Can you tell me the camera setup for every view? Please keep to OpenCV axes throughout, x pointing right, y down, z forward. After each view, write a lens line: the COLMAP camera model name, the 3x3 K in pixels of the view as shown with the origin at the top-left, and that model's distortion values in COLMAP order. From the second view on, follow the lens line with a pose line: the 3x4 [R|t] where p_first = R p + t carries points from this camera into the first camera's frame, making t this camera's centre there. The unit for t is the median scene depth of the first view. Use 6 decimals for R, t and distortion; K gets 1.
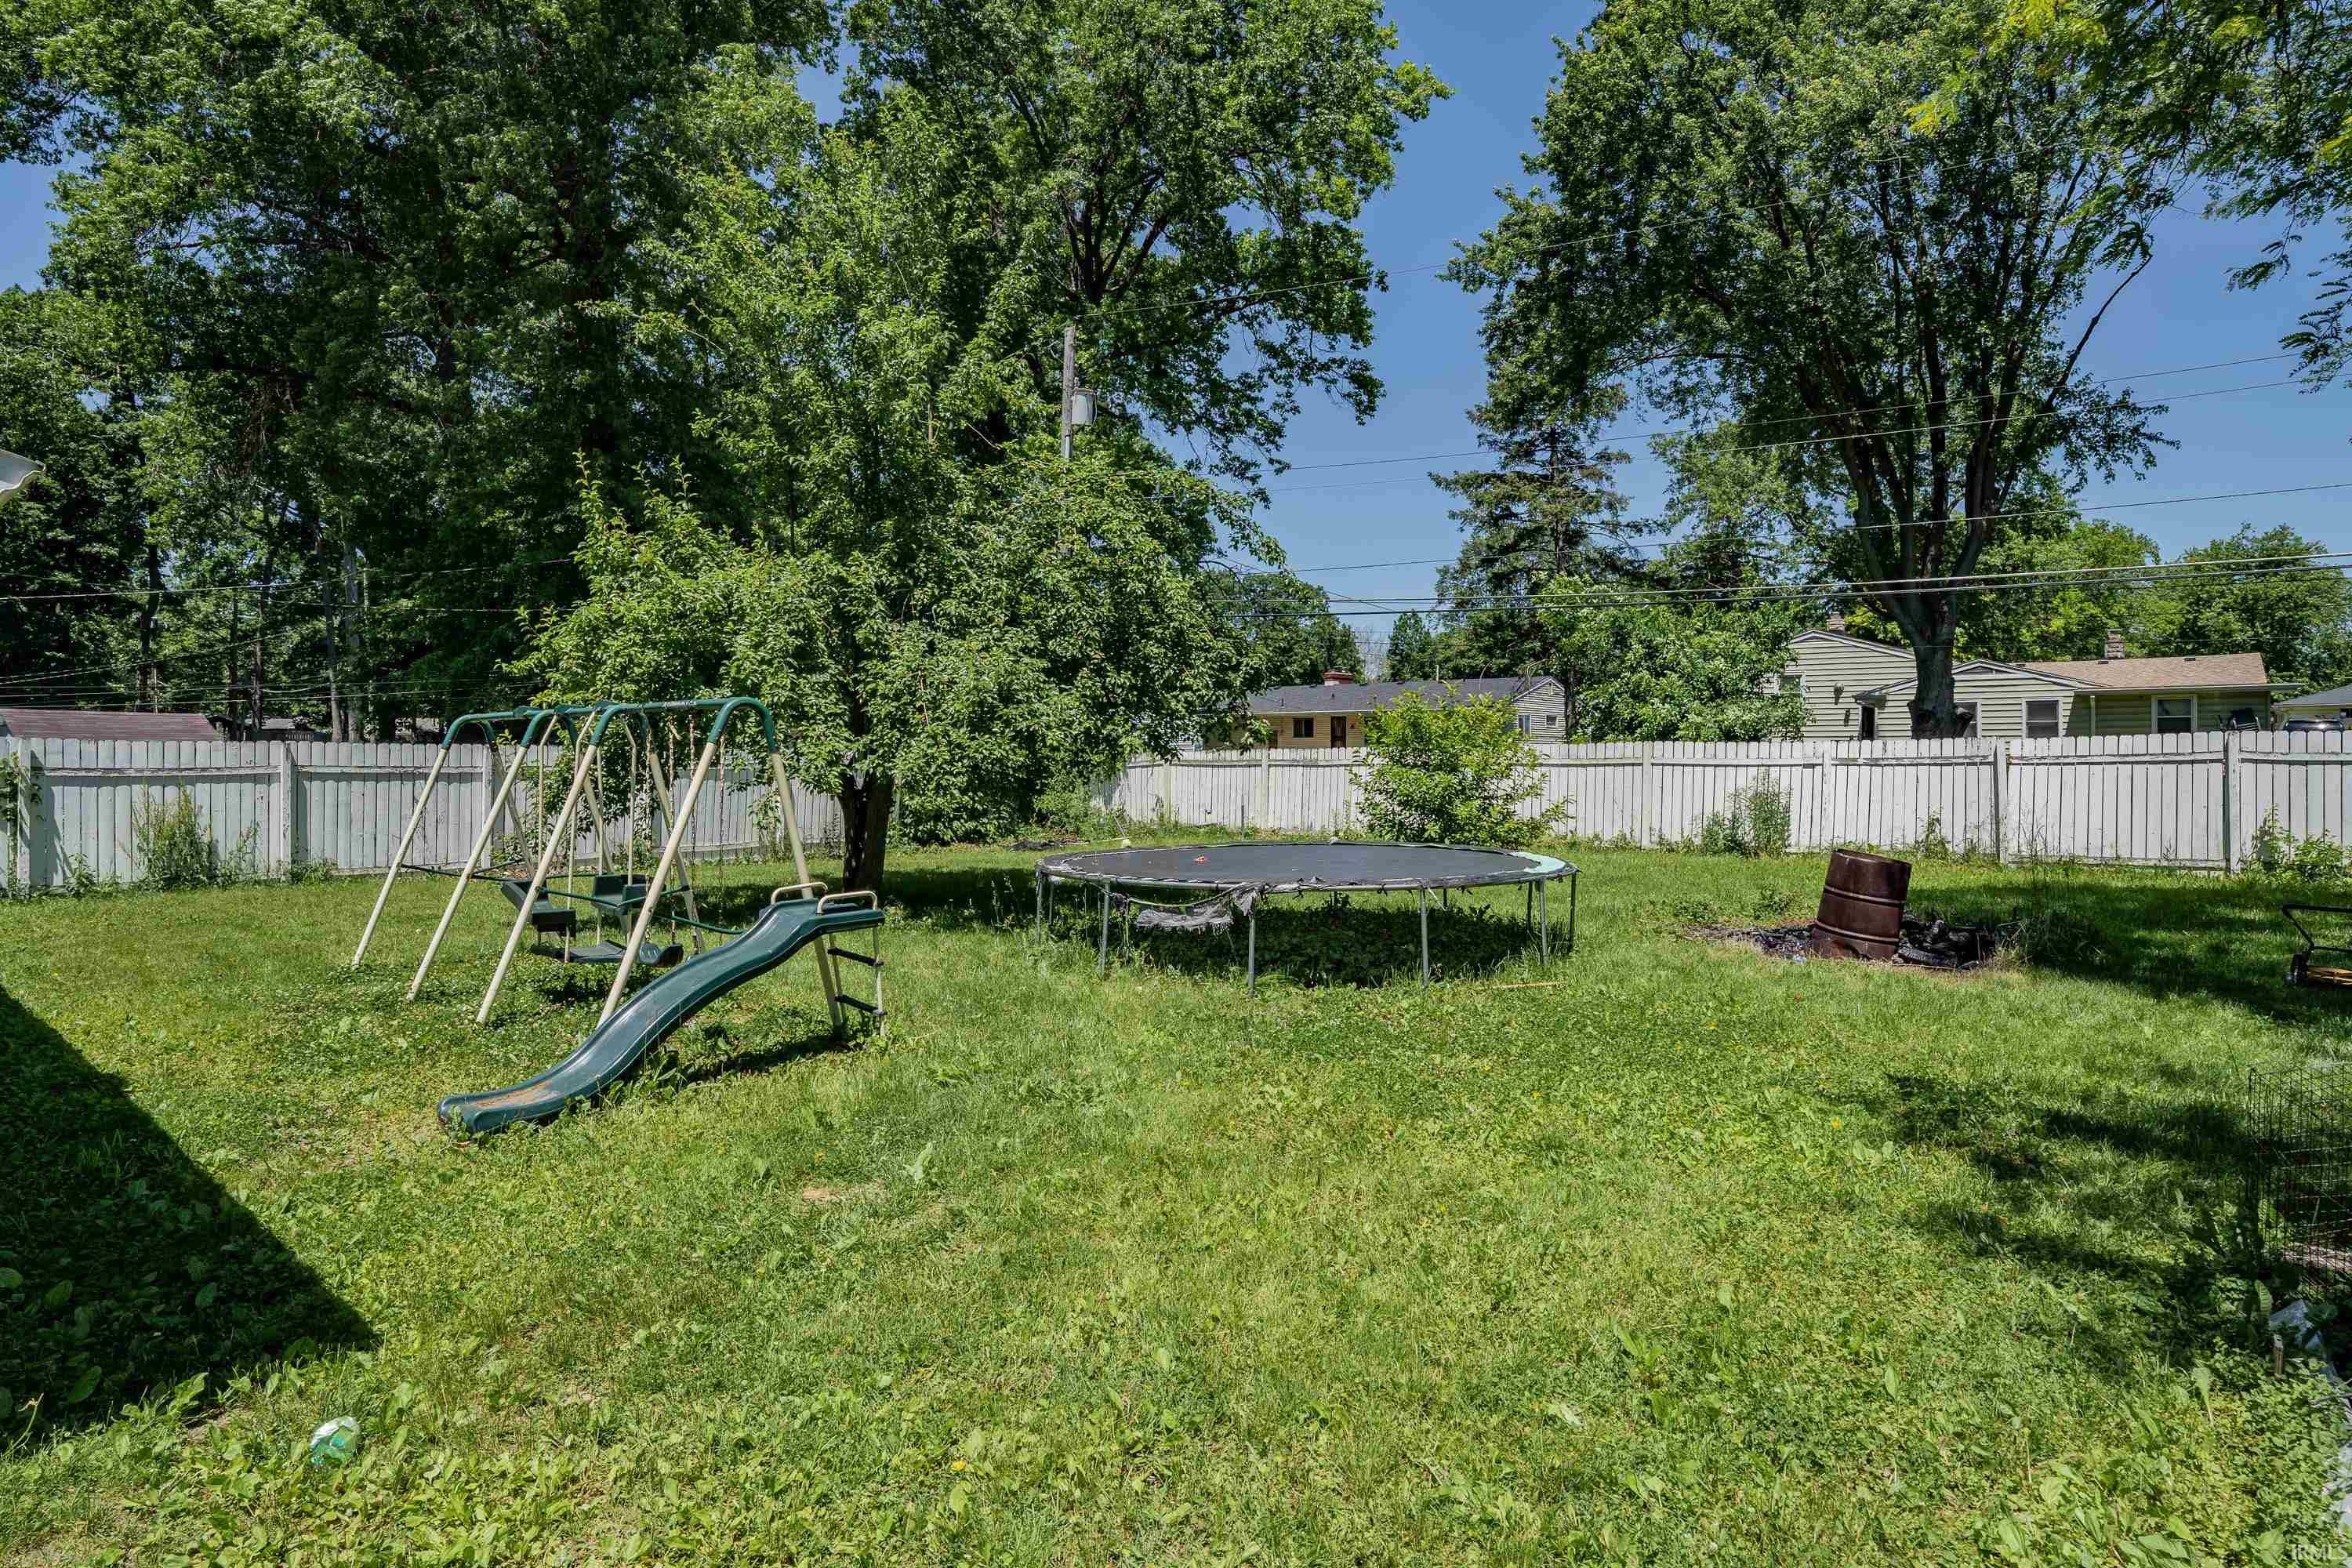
lens RADIAL K [[1226.2, 0, 1174.6], [0, 1226.2, 750.3], [0, 0, 1]] dist [-0.048573, 0.016306]
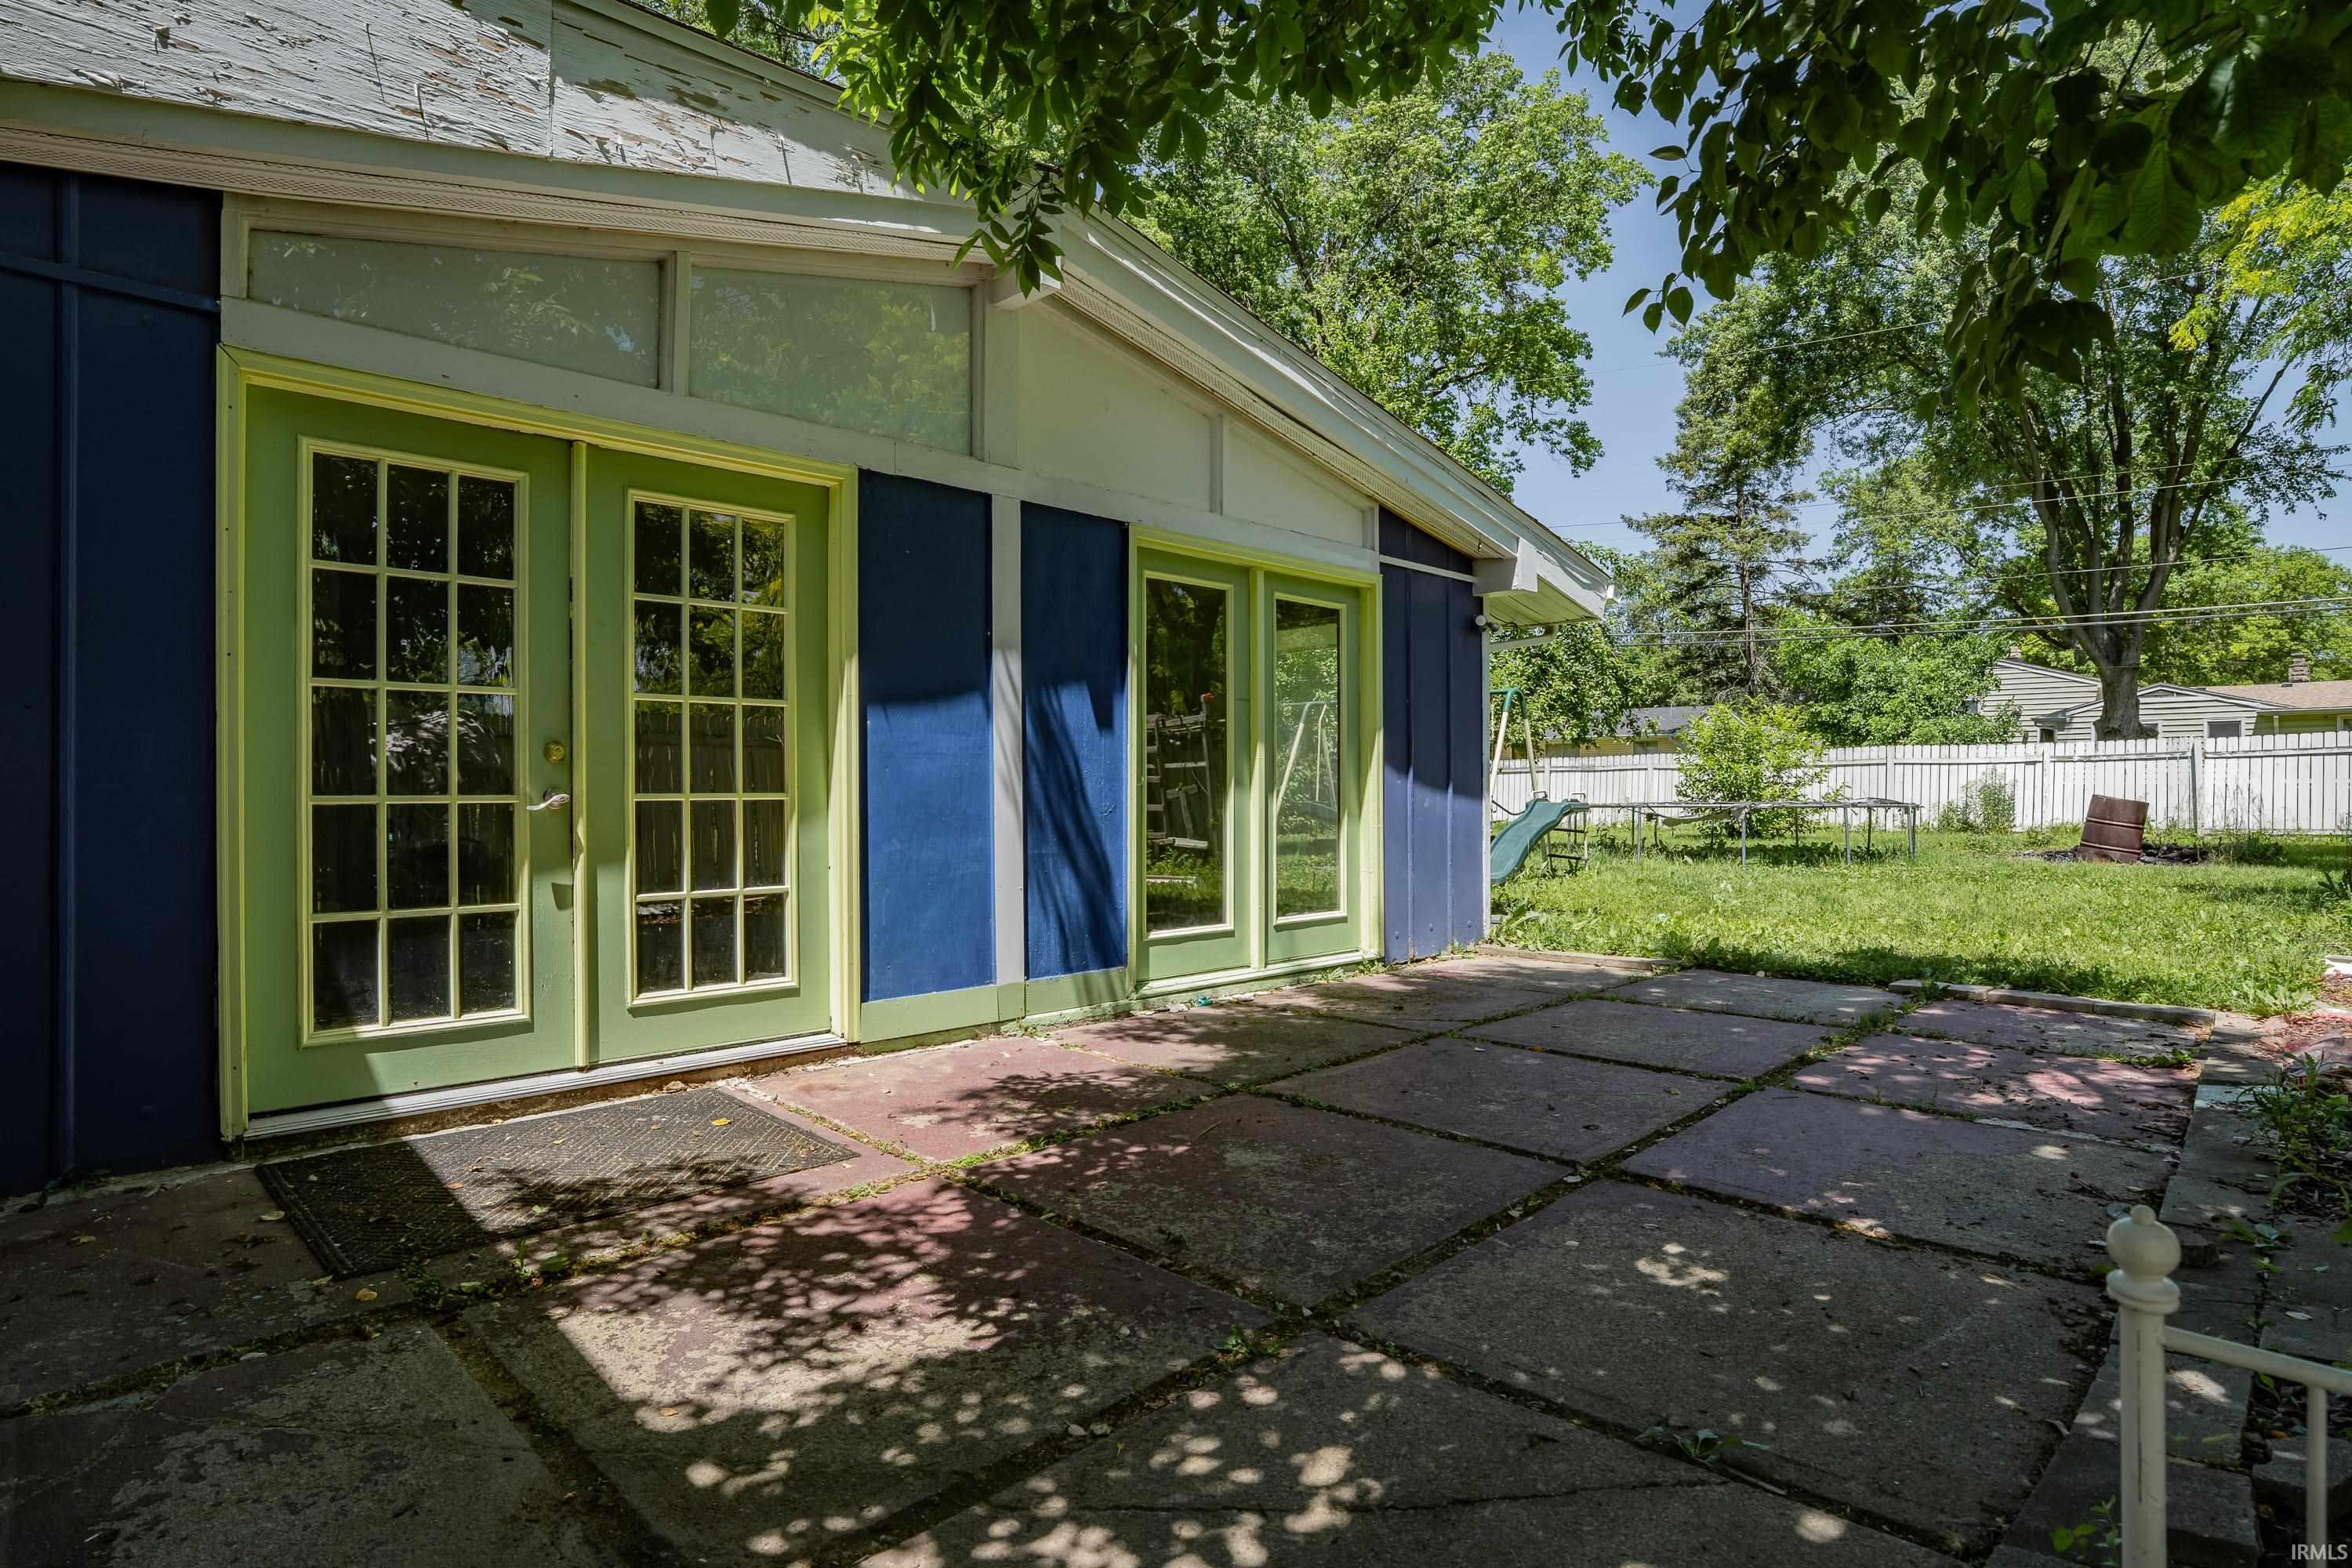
lens RADIAL K [[1226.2, 0, 1167.5], [0, 1226.2, 789.2], [0, 0, 1]] dist [-0.048573, 0.016306]
pose [[0.995362, -0.001690, -0.096186, -0.115858], [0.001742, 0.999998, 0.000455, 0.018269], [0.096186, -0.000620, 0.995363, -0.150969]]
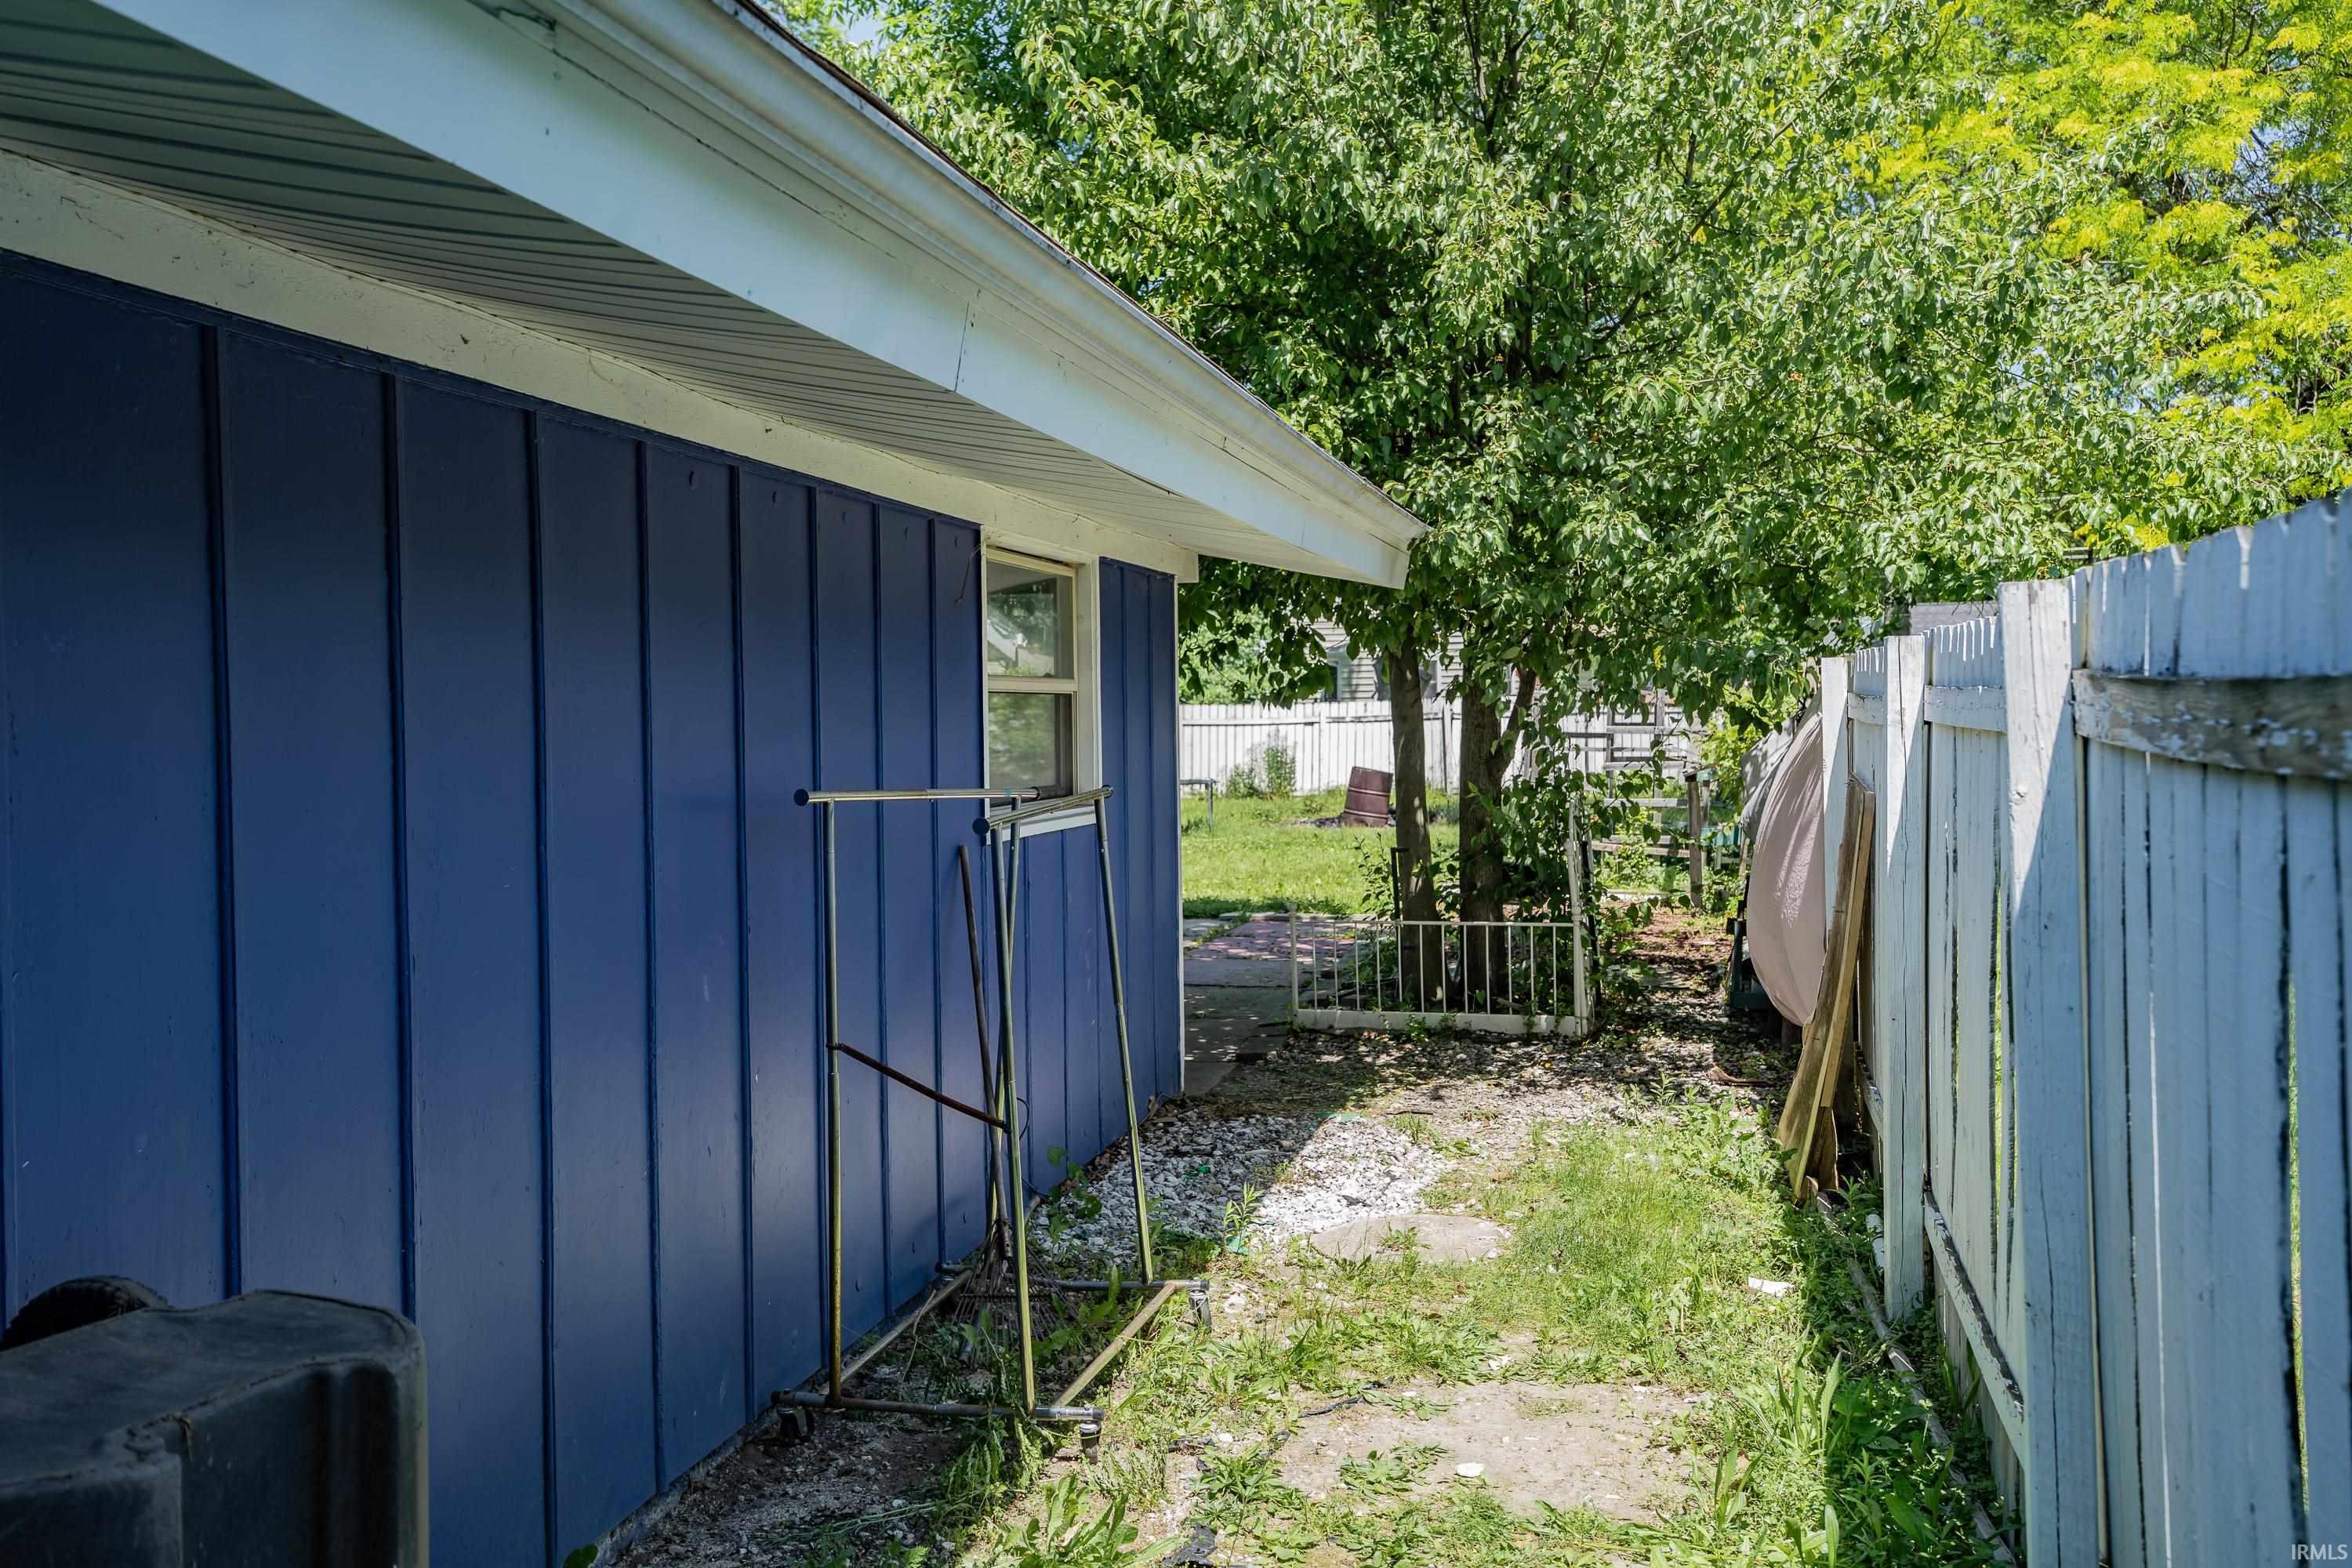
lens RADIAL K [[1998.3, 0, 1169.1], [0, 1998.3, 779.0], [0, 0, 1]] dist [0.008404, 0.000297]
pose [[0.899836, -0.027307, 0.435372, -0.220422], [0.016433, 0.999452, 0.028723, 0.004263], [-0.435918, -0.018691, 0.899792, -0.342071]]
